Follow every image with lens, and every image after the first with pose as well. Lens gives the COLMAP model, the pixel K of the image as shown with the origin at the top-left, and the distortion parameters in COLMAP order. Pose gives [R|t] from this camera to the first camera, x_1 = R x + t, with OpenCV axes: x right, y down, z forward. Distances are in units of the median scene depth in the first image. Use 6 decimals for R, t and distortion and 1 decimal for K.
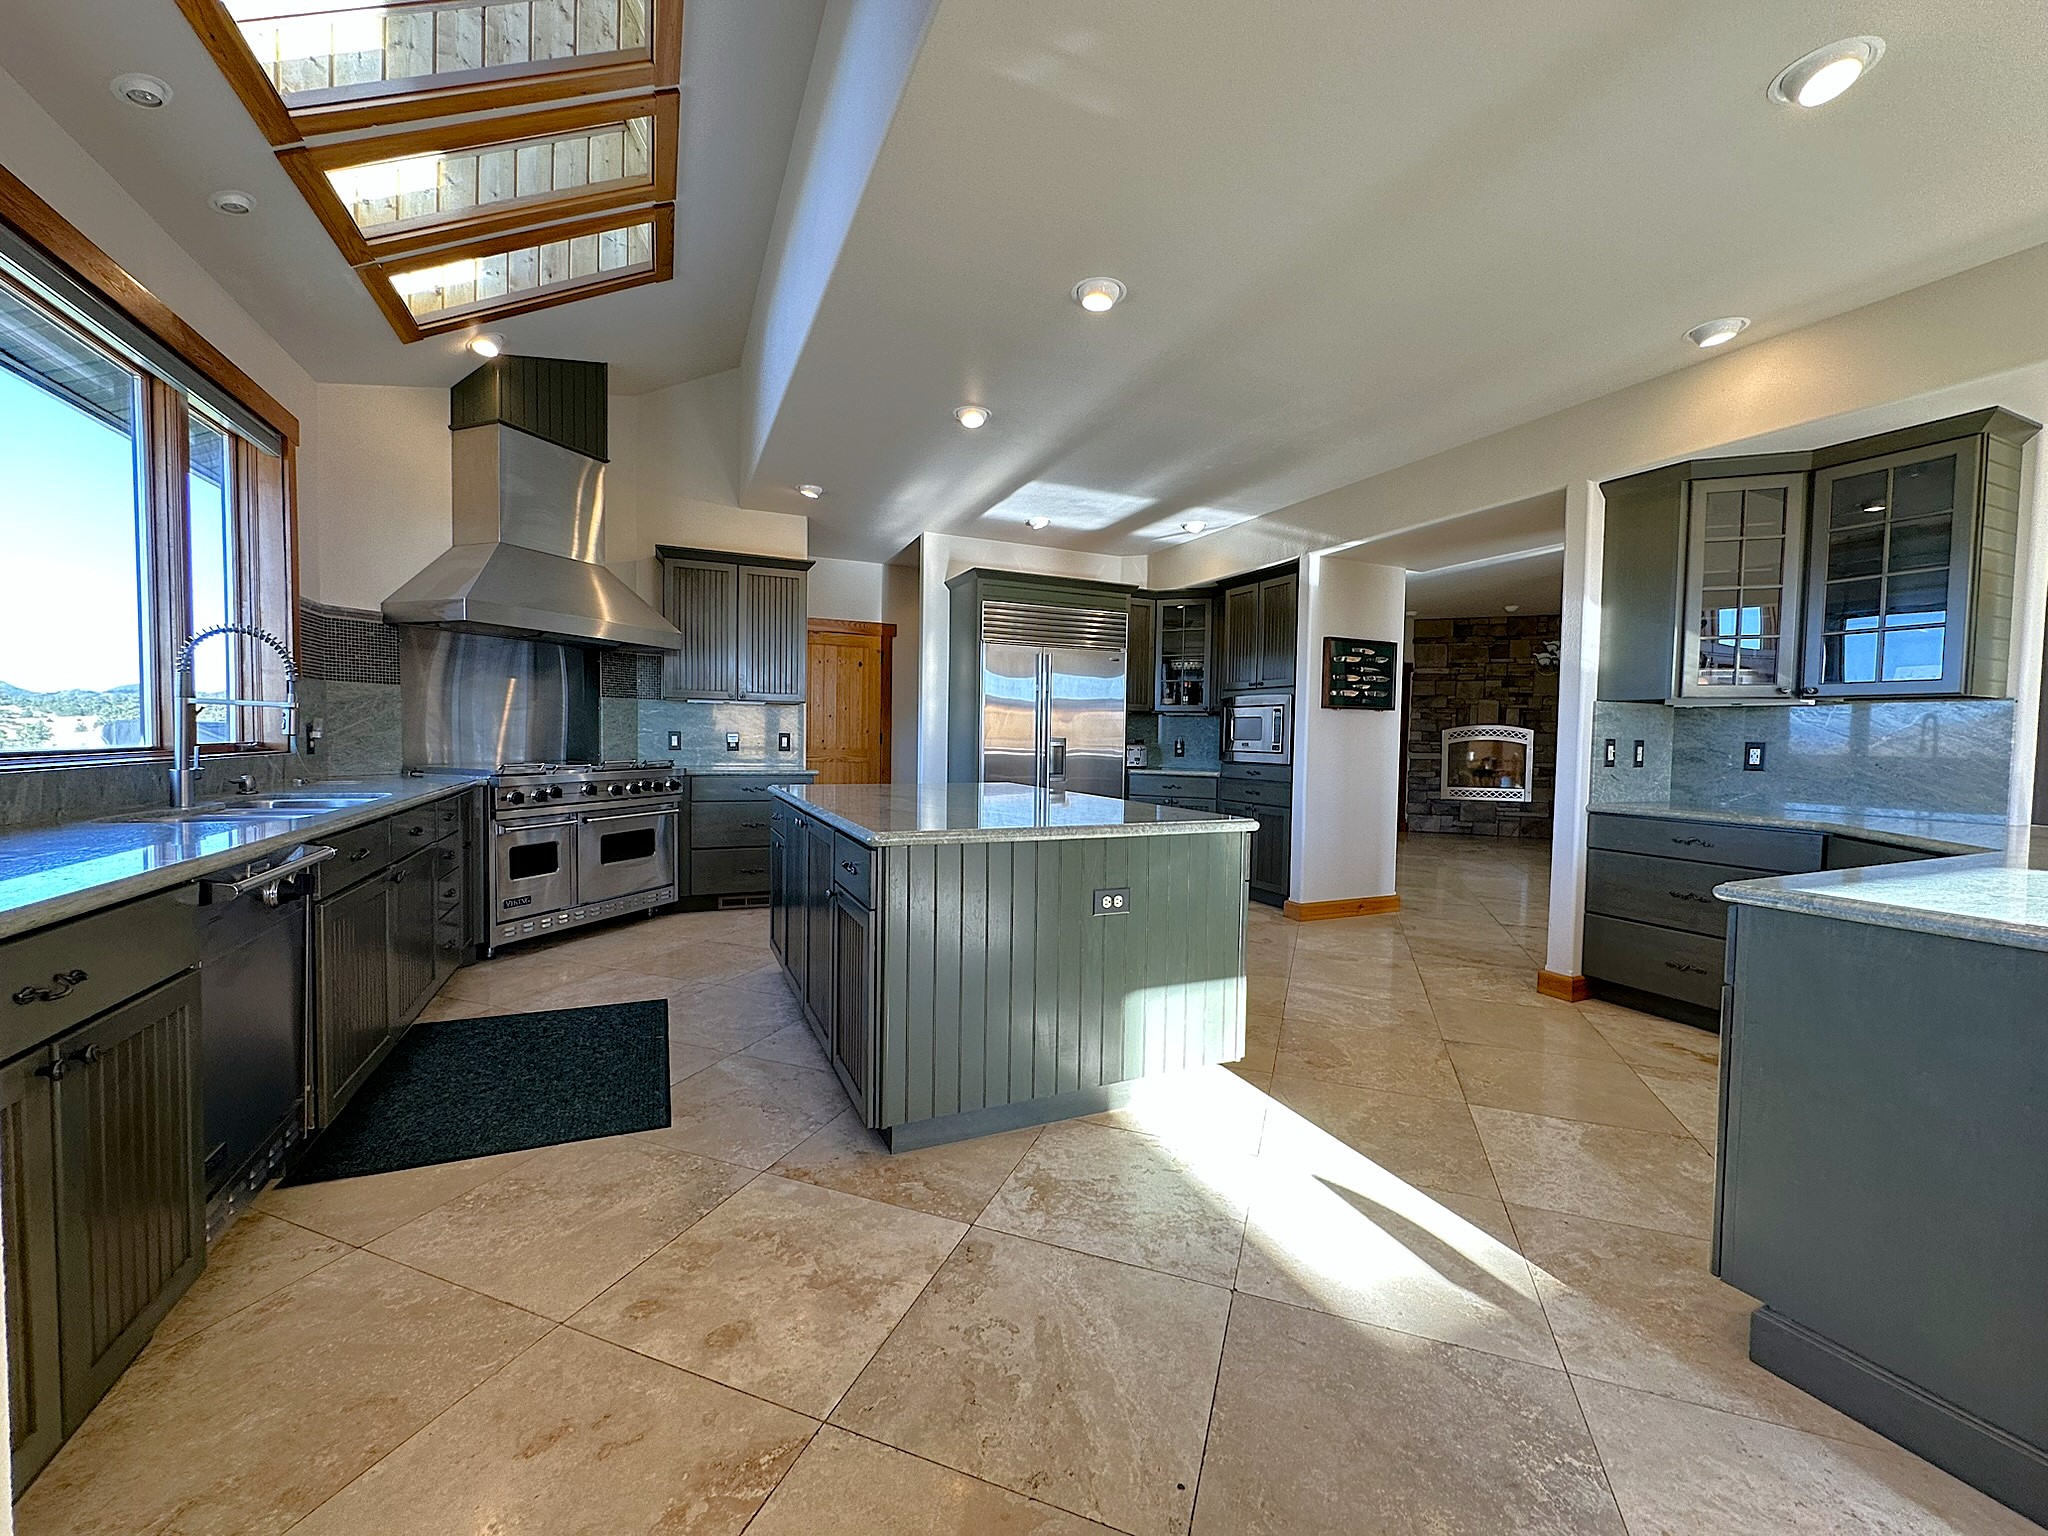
lens RADIAL K [[817.4, 0, 1027.0], [0, 817.4, 767.7], [0, 0, 1]] dist [0.000069, 0.000012]
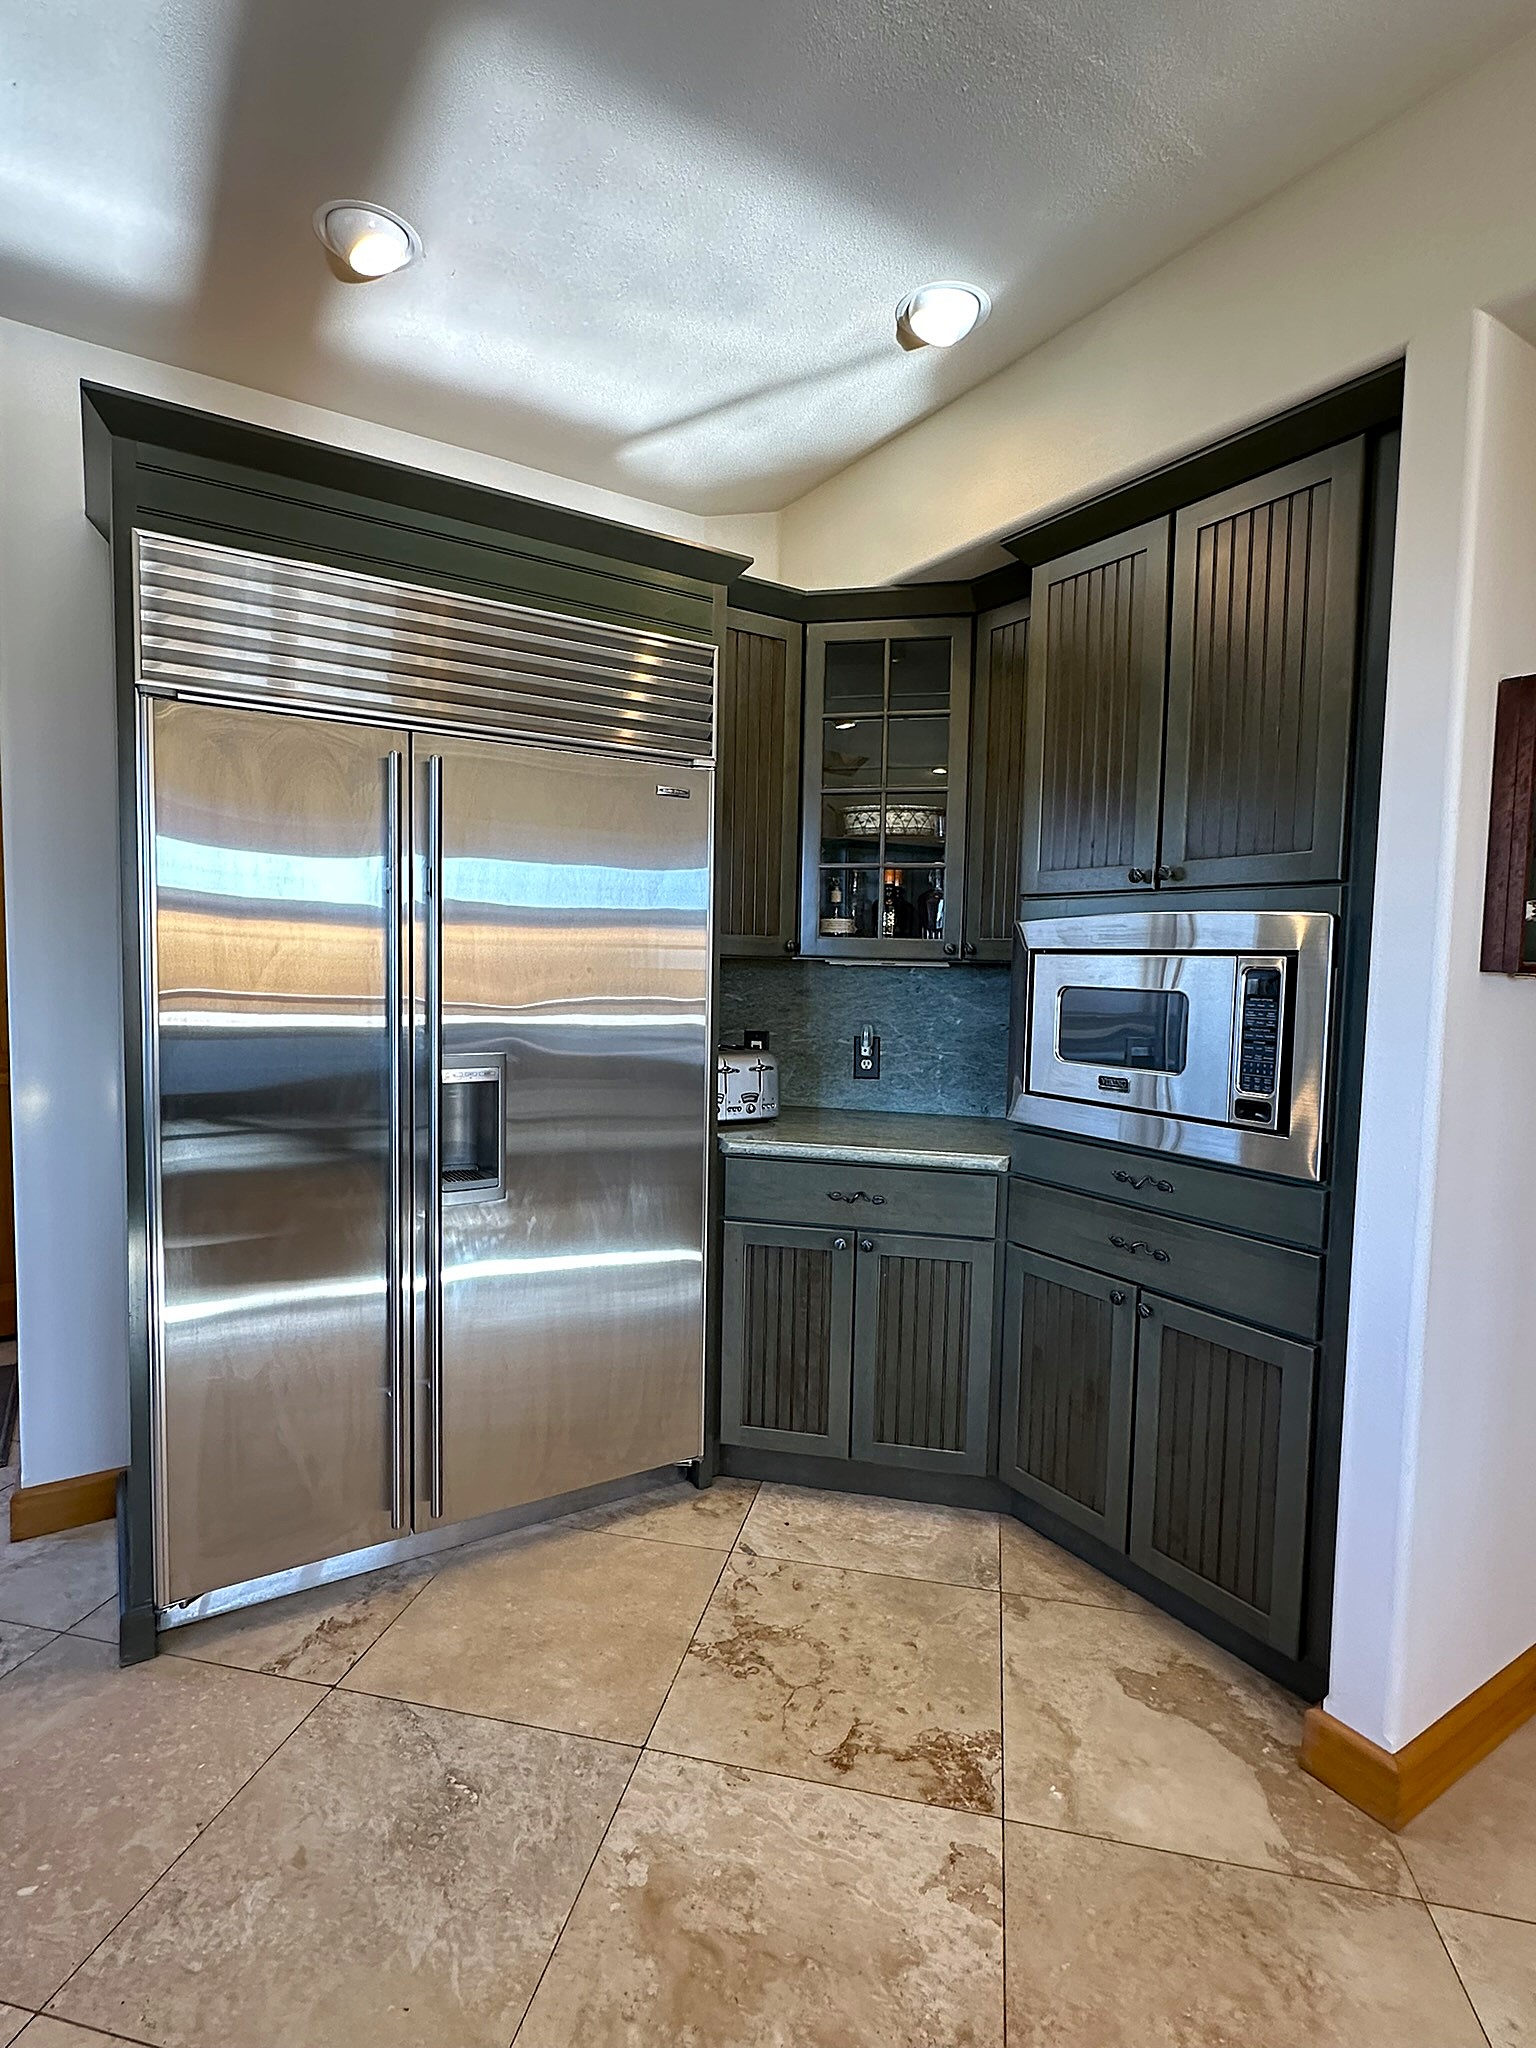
lens RADIAL K [[1032.6, 0, 767.8], [0, 1032.6, 1019.3], [0, 0, 1]] dist [-0.001519, -0.000061]
pose [[0.989927, -0.003882, 0.141526, 0.083015], [0.000873, 0.999772, 0.021318, -0.052533], [-0.141576, -0.020979, 0.989705, 0.583061]]
